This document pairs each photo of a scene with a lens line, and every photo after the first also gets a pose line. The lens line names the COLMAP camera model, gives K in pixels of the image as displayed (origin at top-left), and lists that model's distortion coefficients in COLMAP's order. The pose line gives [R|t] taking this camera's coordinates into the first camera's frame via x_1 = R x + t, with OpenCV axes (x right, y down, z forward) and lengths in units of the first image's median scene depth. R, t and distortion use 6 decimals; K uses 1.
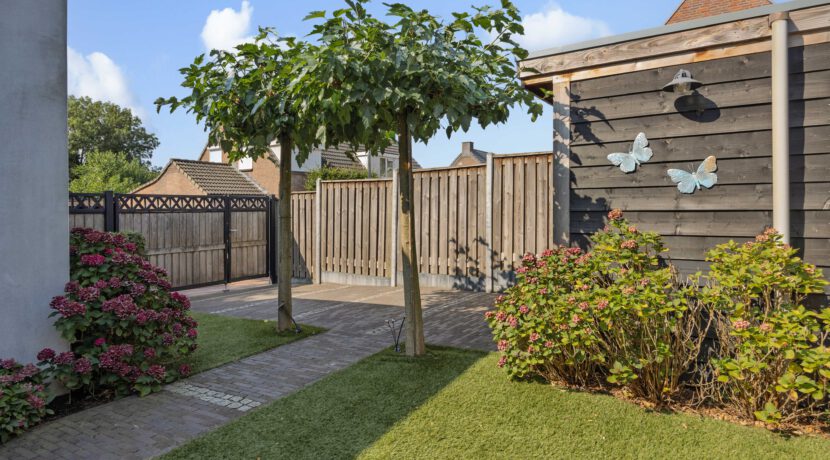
lens RADIAL K [[495.1, 0, 415.7], [0, 495.1, 221.2], [0, 0, 1]] dist [0.002335, 0.000259]
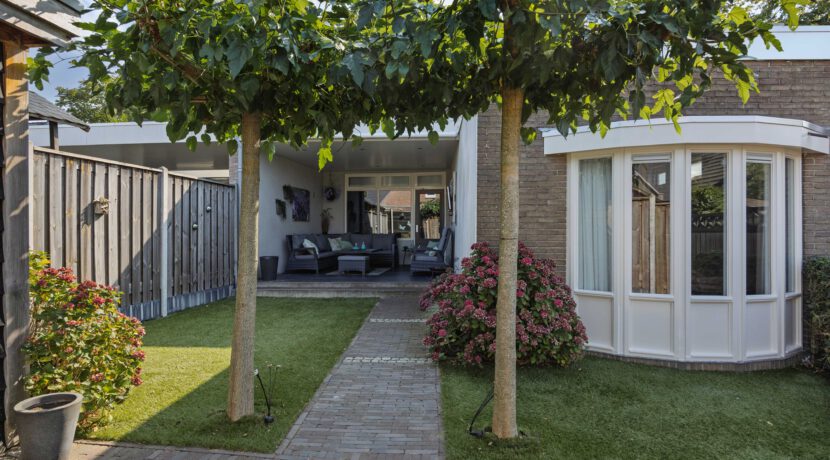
lens RADIAL K [[439.9, 0, 418.4], [0, 439.9, 227.7], [0, 0, 1]] dist [-0.002796, -0.000399]
pose [[-0.882115, -0.000543, -0.471034, 0.091676], [-0.009586, 0.999813, 0.016800, -0.040311], [0.470937, 0.019335, -0.881955, 2.108553]]
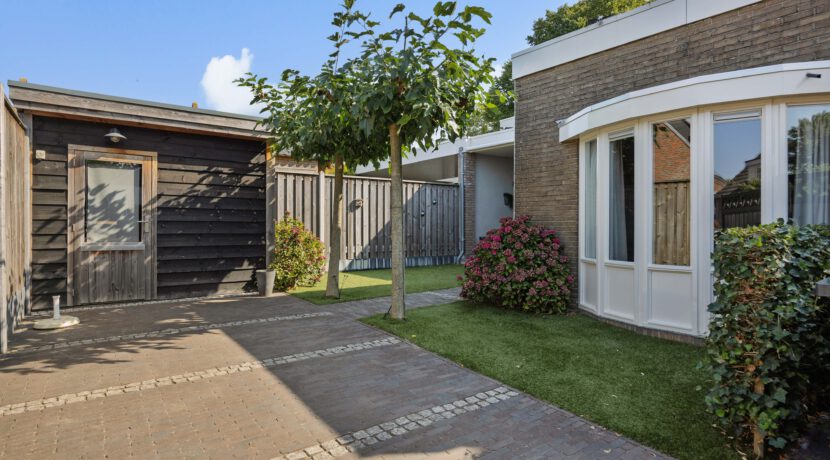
lens RADIAL K [[439.9, 0, 418.4], [0, 439.9, 227.7], [0, 0, 1]] dist [-0.002796, -0.000399]
pose [[-0.943850, 0.002525, 0.330366, -0.923822], [0.010872, 0.999667, 0.023421, 0.020659], [-0.330197, 0.025697, -0.943562, 2.776006]]
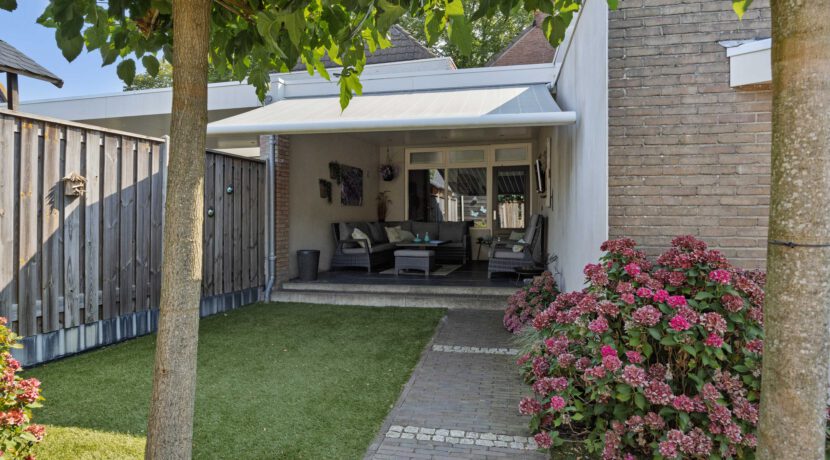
lens RADIAL K [[478.0, 0, 414.0], [0, 478.0, 208.9], [0, 0, 1]] dist [-0.004620, -0.000919]
pose [[-0.945862, -0.003111, -0.324554, -0.081641], [-0.005725, 0.999958, 0.007100, -0.032472], [0.324518, 0.008574, -0.945841, 1.712785]]
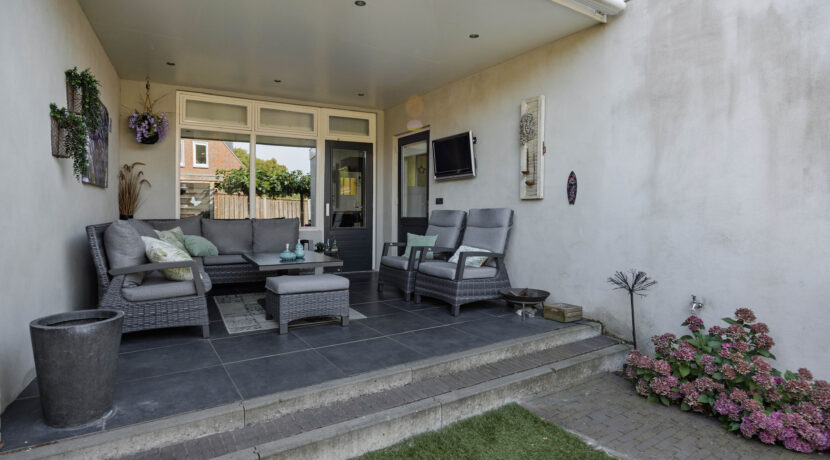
lens RADIAL K [[425.5, 0, 416.4], [0, 425.5, 219.2], [0, 0, 1]] dist [-0.000087, 0.000143]
pose [[-0.456125, 0.013416, -0.889815, -0.027148], [-0.028075, 0.999172, 0.029456, 0.003329], [0.889473, 0.038417, -0.455370, 0.233032]]
